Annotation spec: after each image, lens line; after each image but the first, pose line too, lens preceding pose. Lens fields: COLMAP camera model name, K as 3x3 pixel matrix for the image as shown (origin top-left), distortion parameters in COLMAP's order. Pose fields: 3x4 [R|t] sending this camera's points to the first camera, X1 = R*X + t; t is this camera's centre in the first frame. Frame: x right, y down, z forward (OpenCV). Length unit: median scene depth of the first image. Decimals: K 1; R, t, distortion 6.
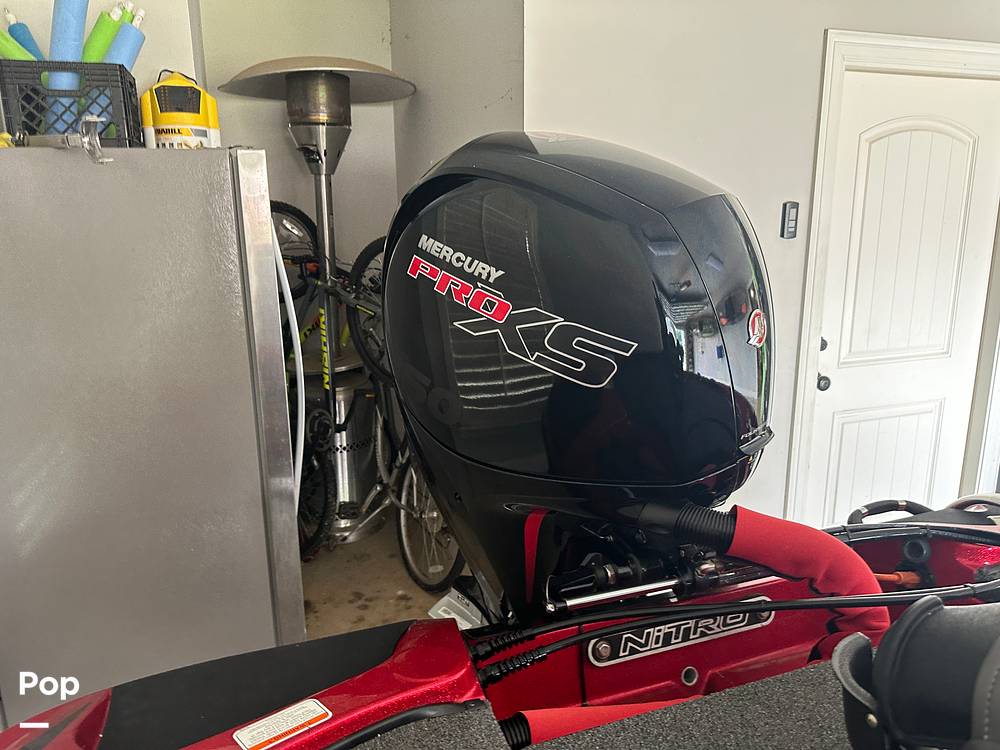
lens RADIAL K [[722.2, 0, 496.8], [0, 722.2, 373.6], [0, 0, 1]] dist [0.066462, -0.113442]
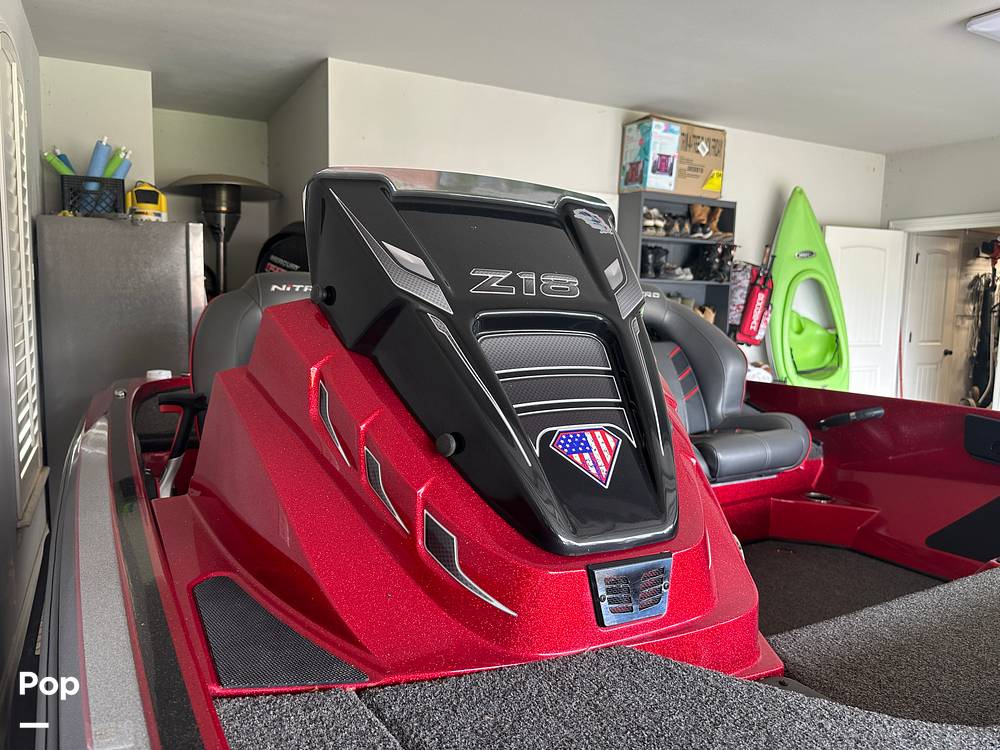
lens RADIAL K [[722.2, 0, 496.8], [0, 722.2, 373.6], [0, 0, 1]] dist [0.066462, -0.113442]
pose [[0.987017, 0.012744, 0.160107, 0.149629], [0.006677, 0.992730, -0.120177, 0.291616], [-0.160475, 0.119686, 0.979757, -0.881139]]
